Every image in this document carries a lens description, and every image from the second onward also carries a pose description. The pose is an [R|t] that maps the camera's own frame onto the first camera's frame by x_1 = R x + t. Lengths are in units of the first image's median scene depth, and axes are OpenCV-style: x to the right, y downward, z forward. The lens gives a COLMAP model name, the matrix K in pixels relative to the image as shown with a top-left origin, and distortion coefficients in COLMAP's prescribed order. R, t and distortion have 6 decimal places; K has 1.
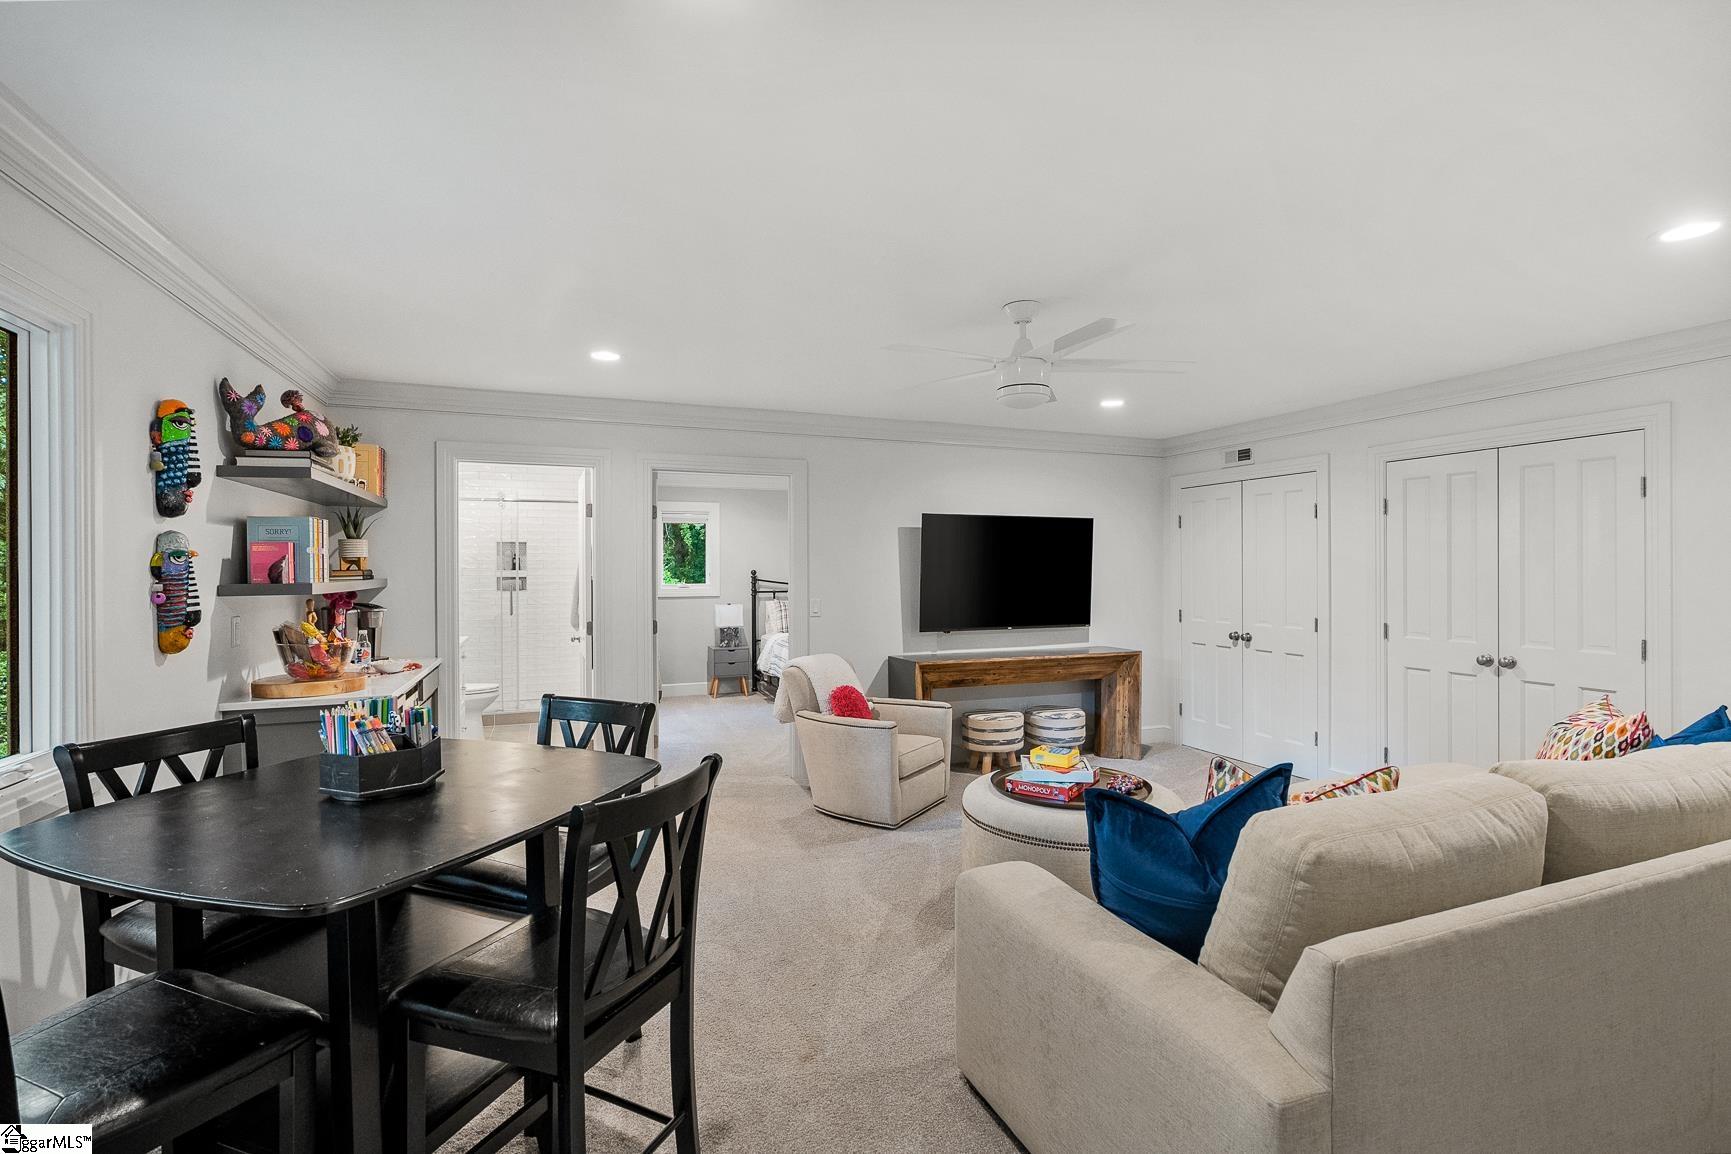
lens RADIAL K [[785.0, 0, 861.5], [0, 785.0, 574.2], [0, 0, 1]] dist [0.001803, 0.000098]
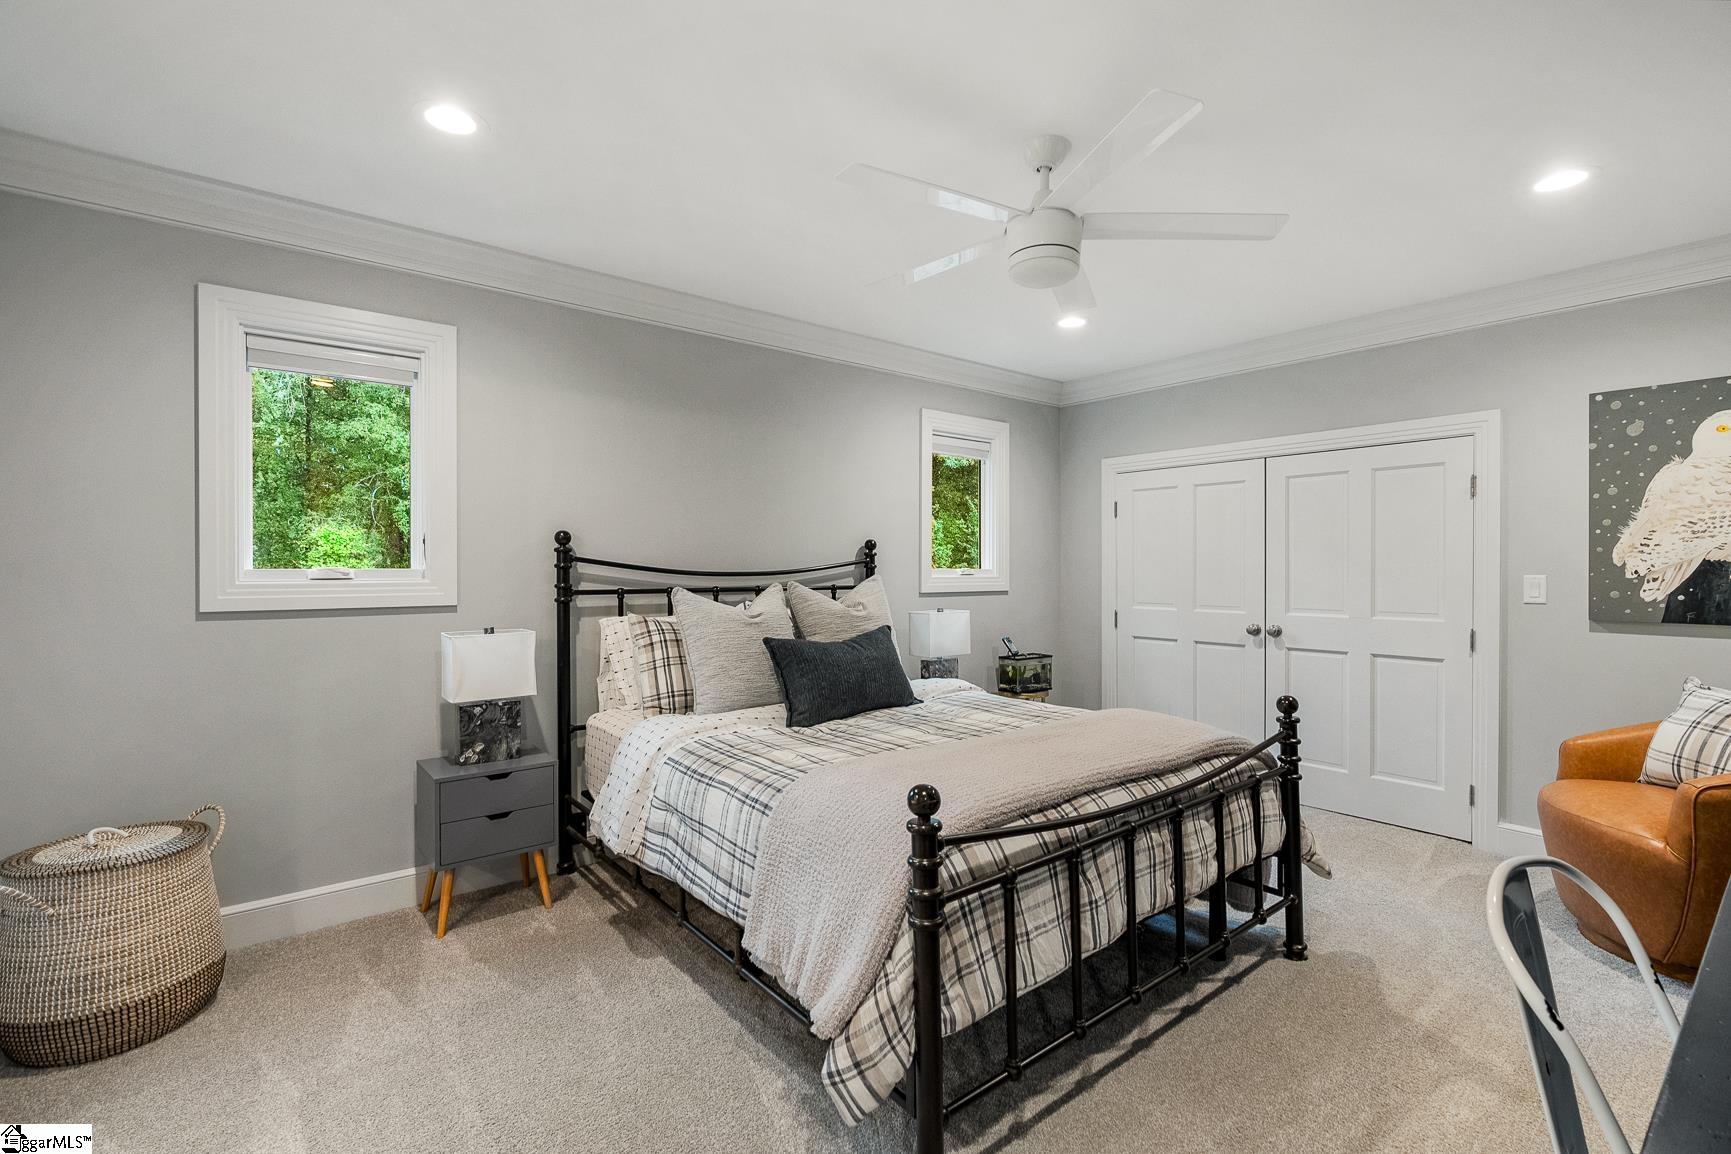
lens RADIAL K [[785.0, 0, 878.5], [0, 785.0, 574.6], [0, 0, 1]] dist [0.001803, 0.000098]
pose [[0.951333, 0.001218, 0.308163, -0.112389], [0.000526, 0.999984, -0.005576, 0.016684], [-0.308164, 0.005467, 0.951317, 0.623407]]
